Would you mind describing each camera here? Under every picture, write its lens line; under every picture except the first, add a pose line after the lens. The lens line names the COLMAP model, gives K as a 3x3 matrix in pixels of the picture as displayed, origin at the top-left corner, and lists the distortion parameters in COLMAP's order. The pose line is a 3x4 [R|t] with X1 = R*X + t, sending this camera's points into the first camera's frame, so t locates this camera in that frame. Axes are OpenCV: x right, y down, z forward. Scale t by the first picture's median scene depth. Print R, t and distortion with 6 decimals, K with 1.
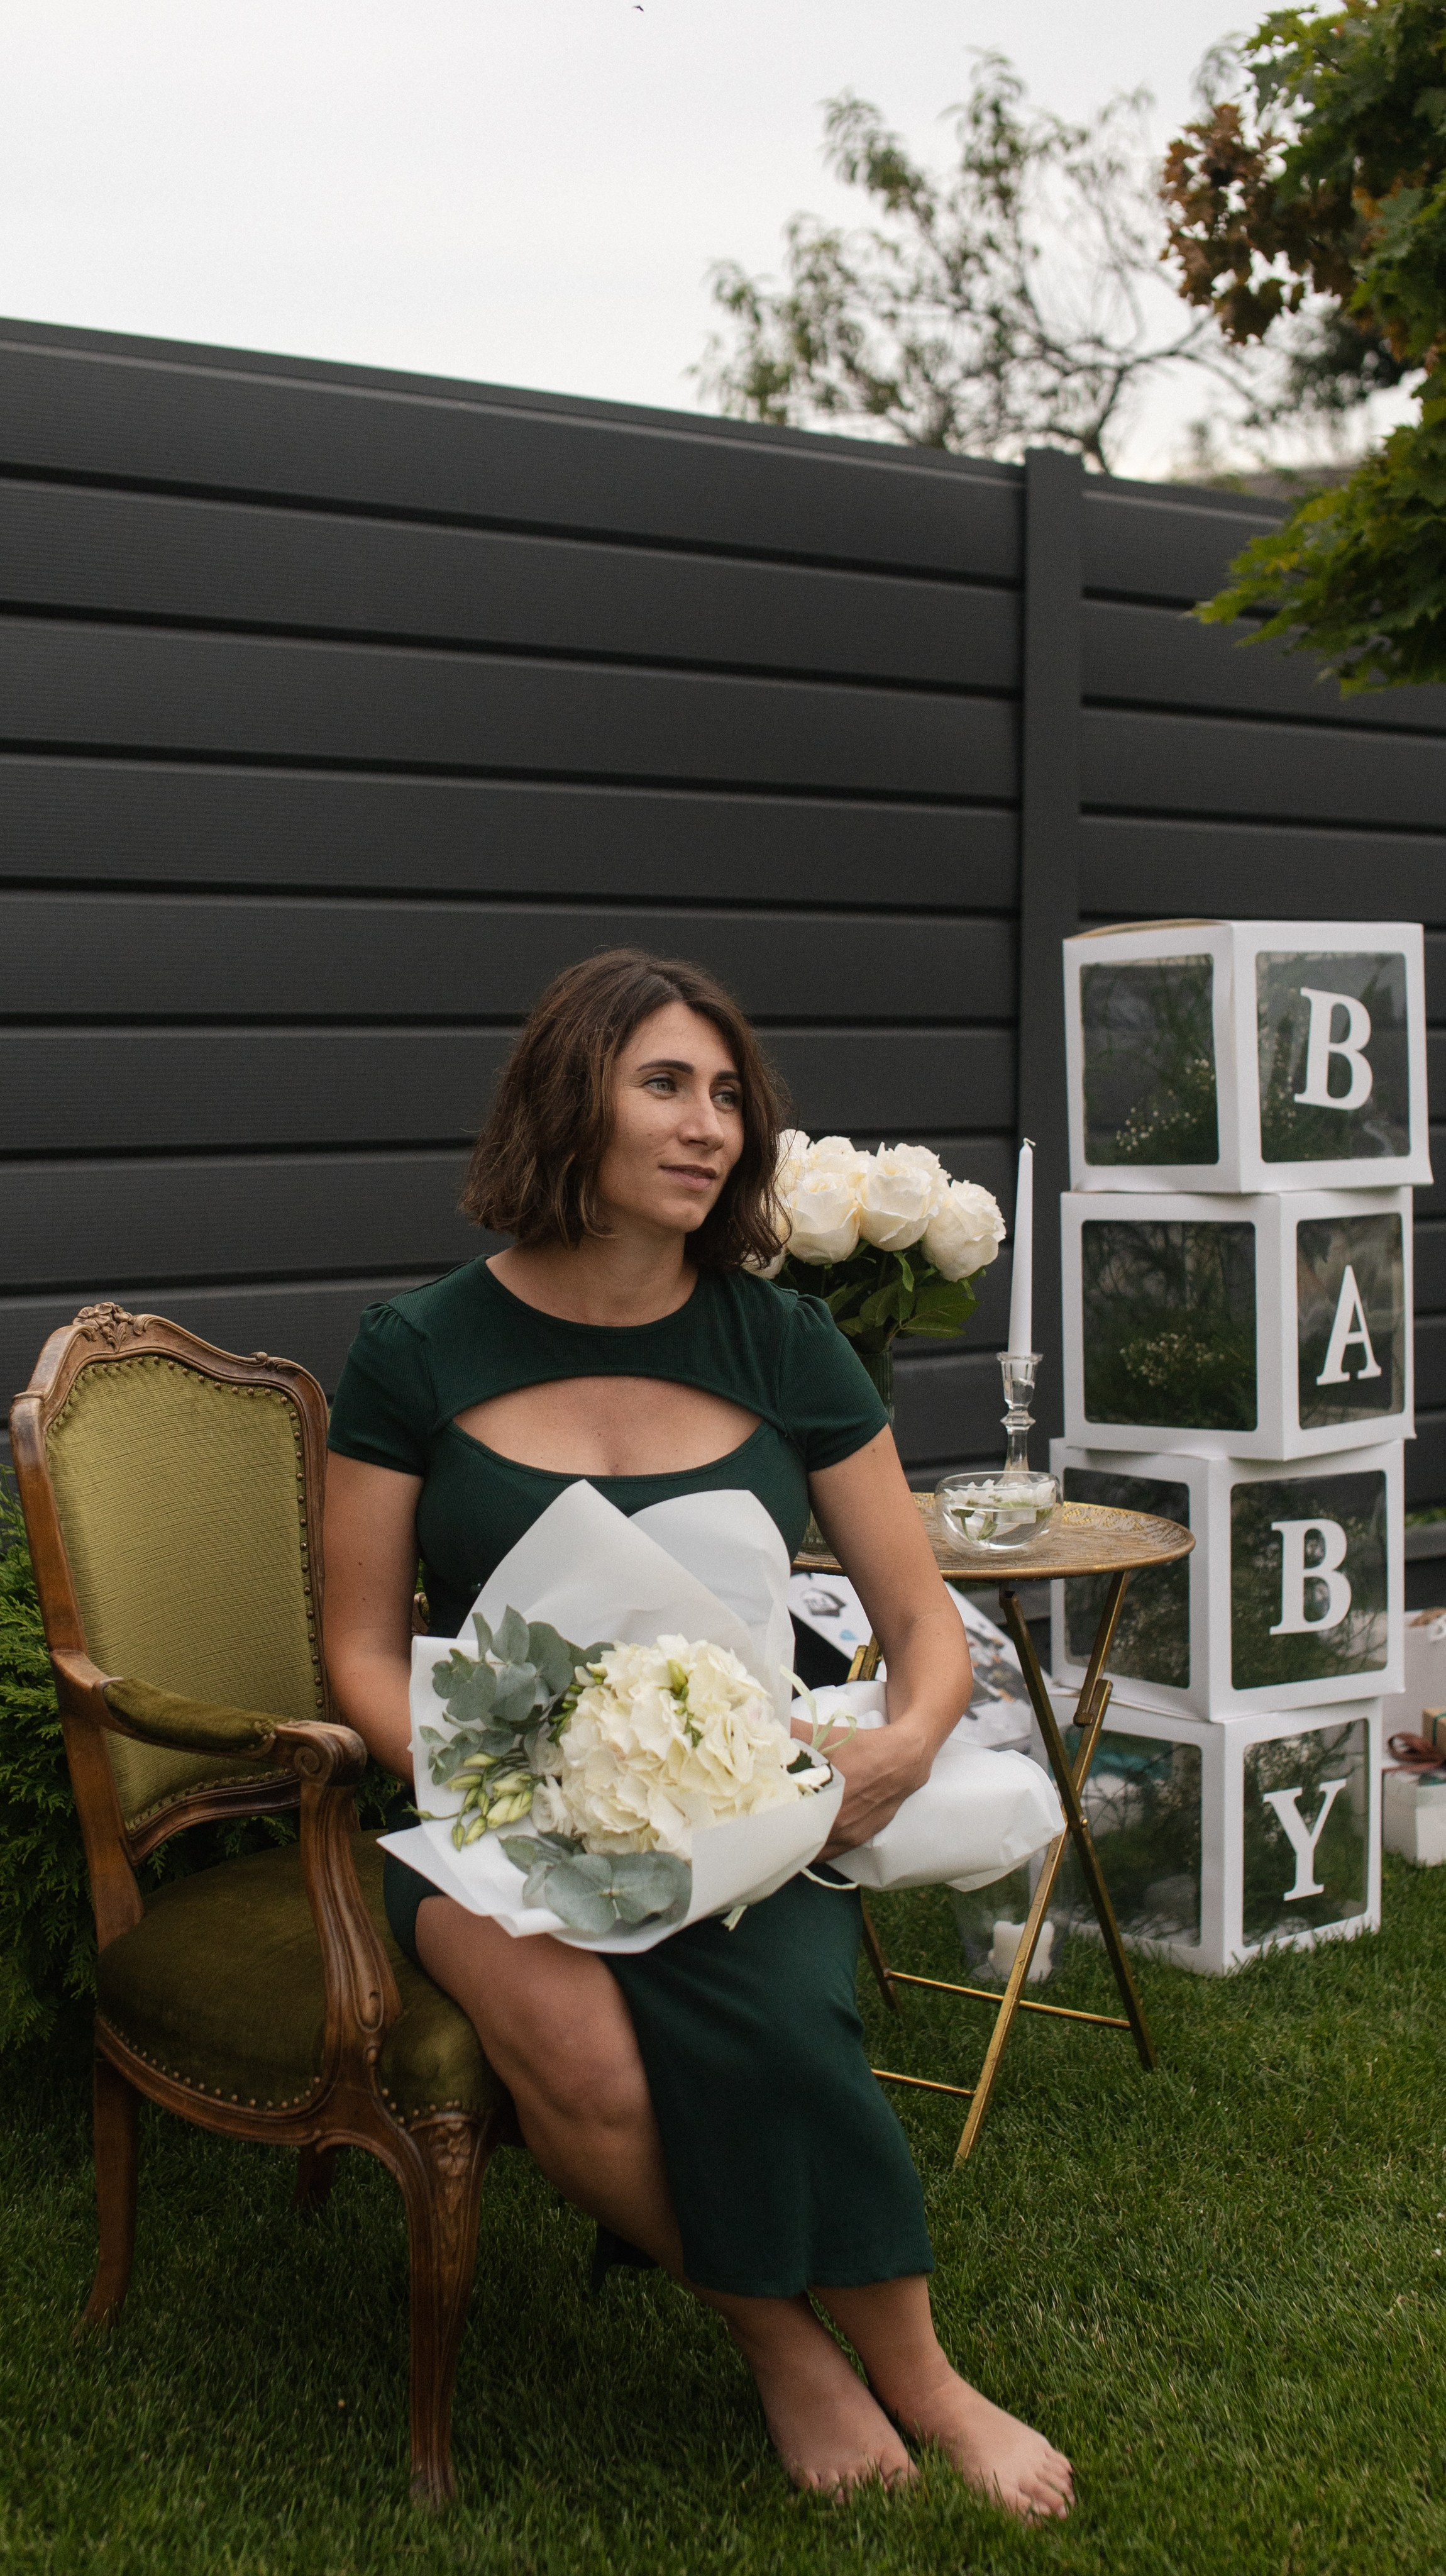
lens RADIAL K [[3774.8, 0, 773.2], [0, 3774.8, 1321.0], [0, 0, 1]] dist [-0.124160, 0.268853]
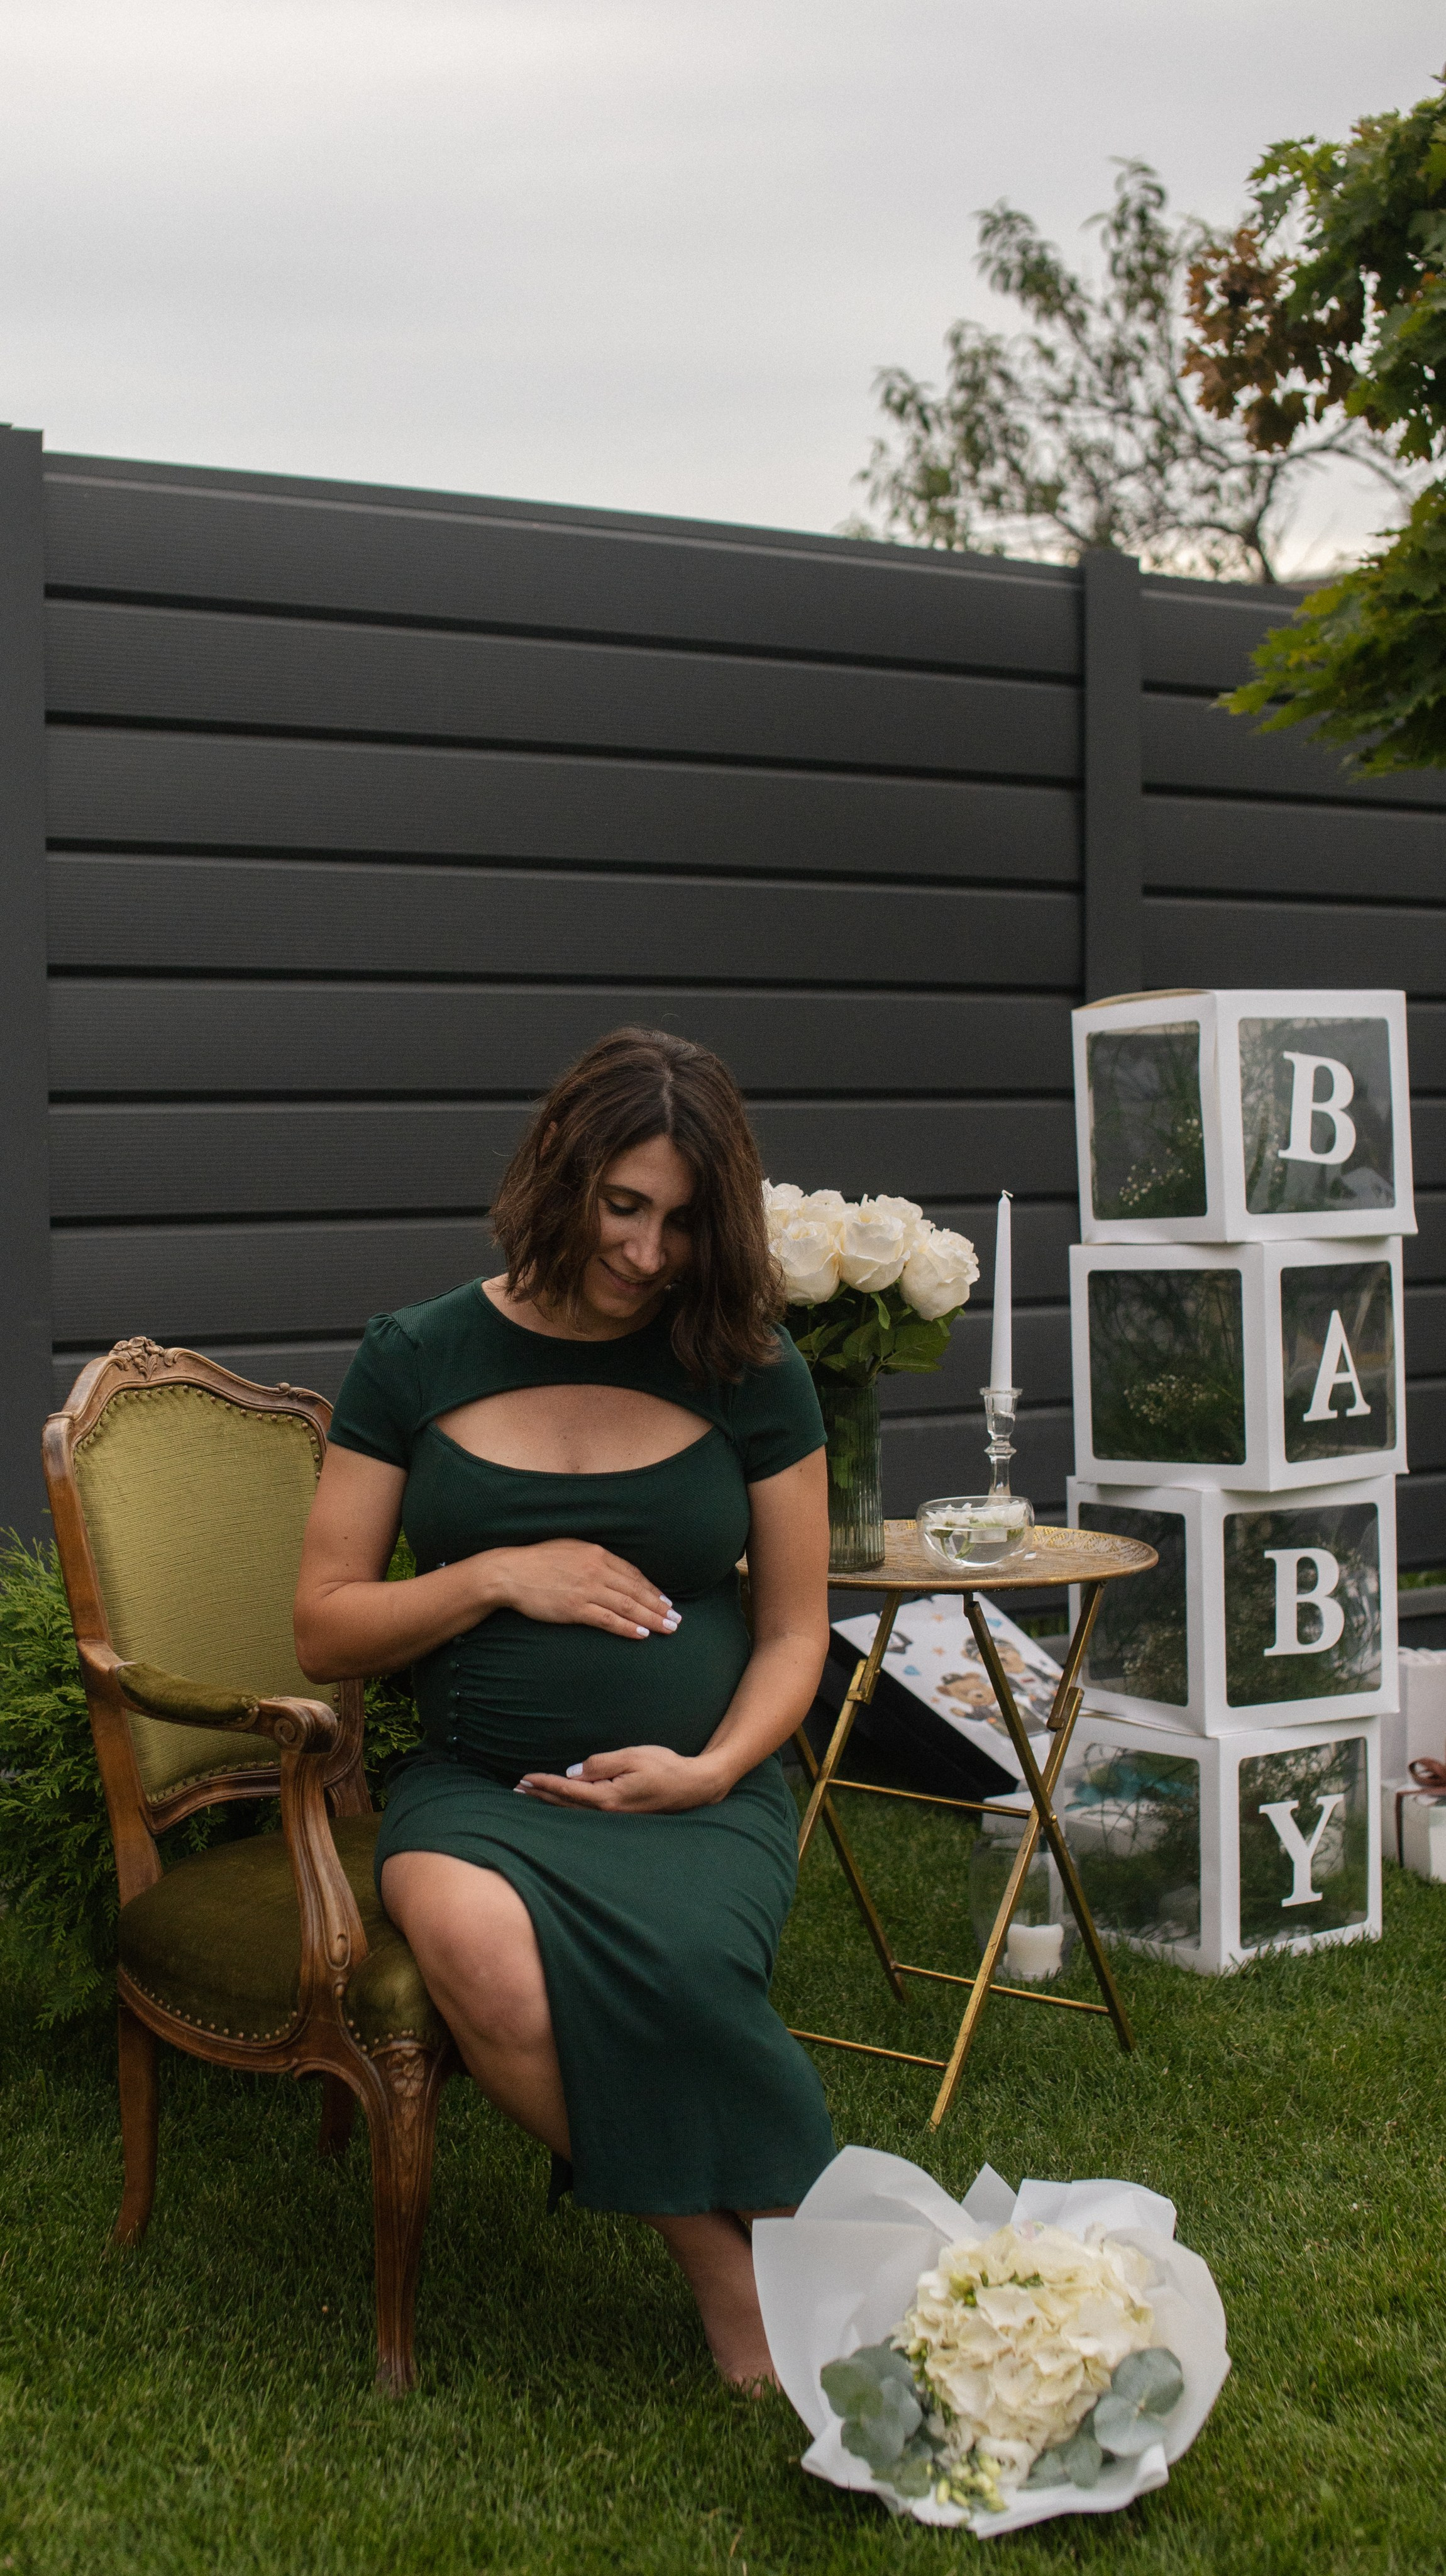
lens RADIAL K [[3806.4, 0, 712.3], [0, 3806.4, 1291.9], [0, 0, 1]] dist [-0.139720, 0.333667]
pose [[0.996485, -0.007808, -0.083404, 0.066280], [0.005007, 0.999418, -0.033749, 0.015553], [0.083619, 0.033212, 0.995944, -0.087983]]
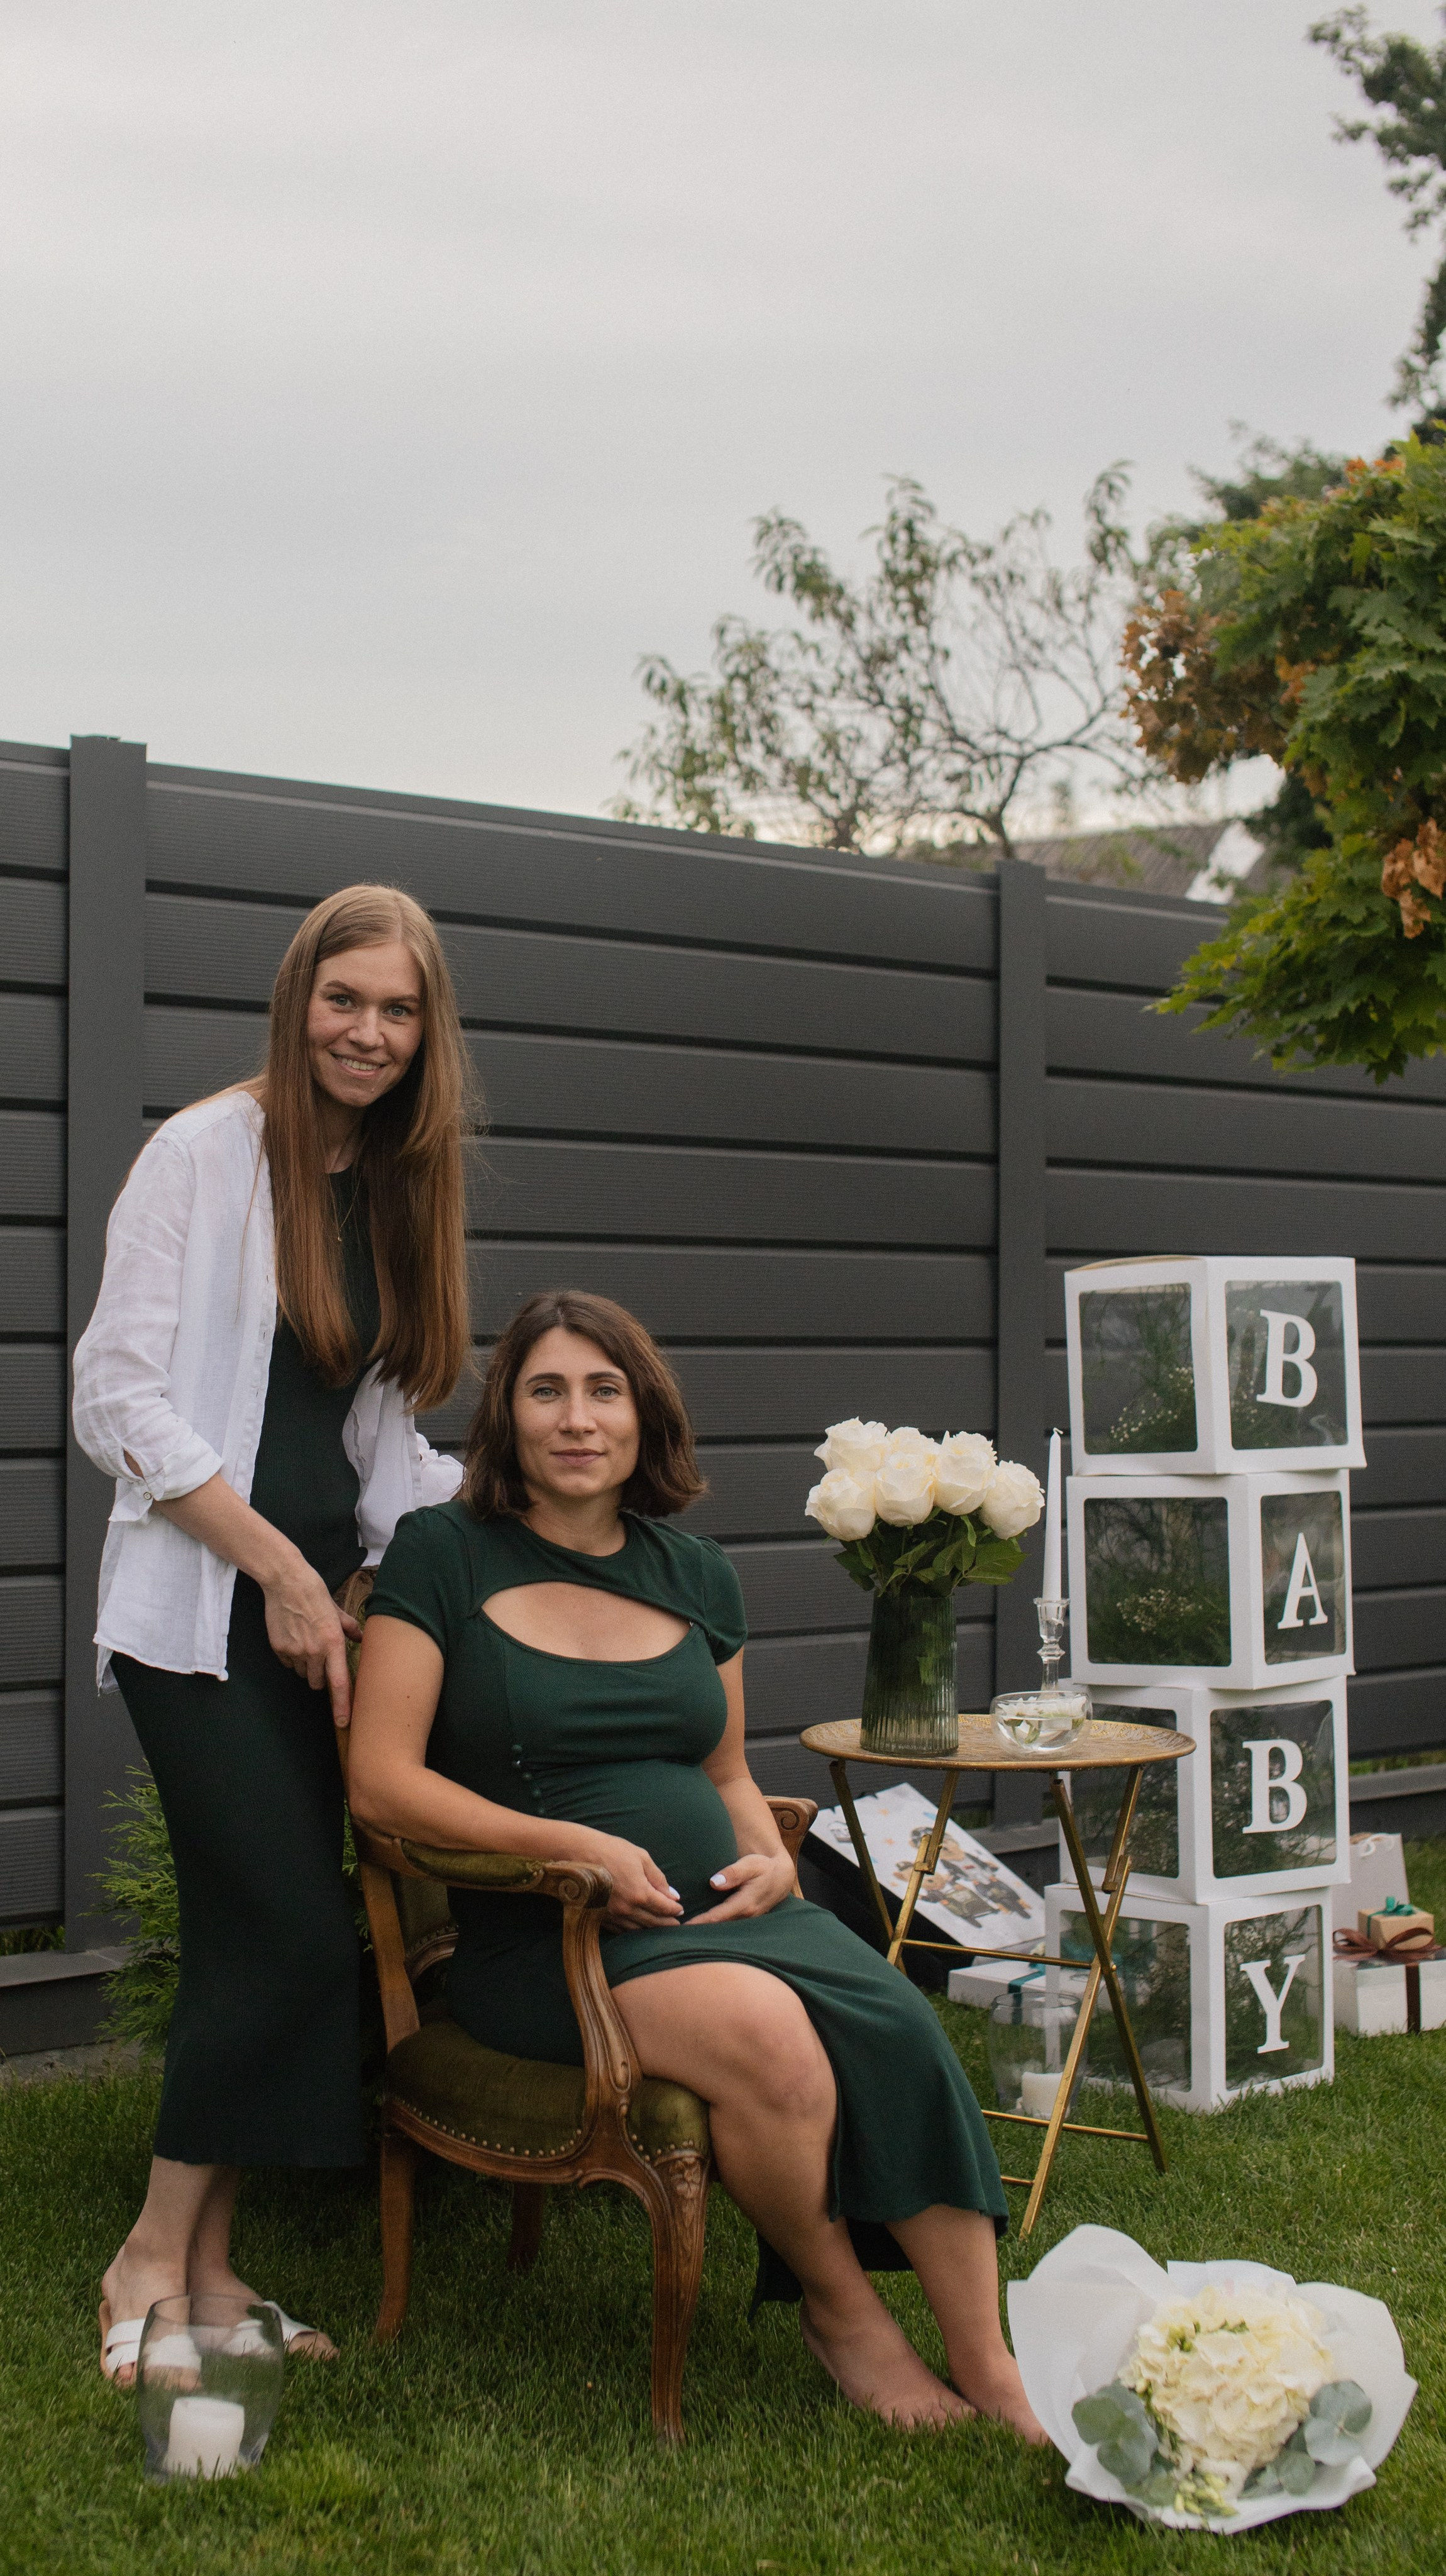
lens RADIAL K [[3768.0, 0, 748.9], [0, 3768.0, 1278.0], [0, 0, 1]] dist [-0.123476, 0.239461]
pose [[0.999432, -0.003373, 0.033538, -0.069578], [0.006705, 0.994992, -0.099726, 0.023862], [-0.033034, 0.099894, 0.994450, -0.230445]]
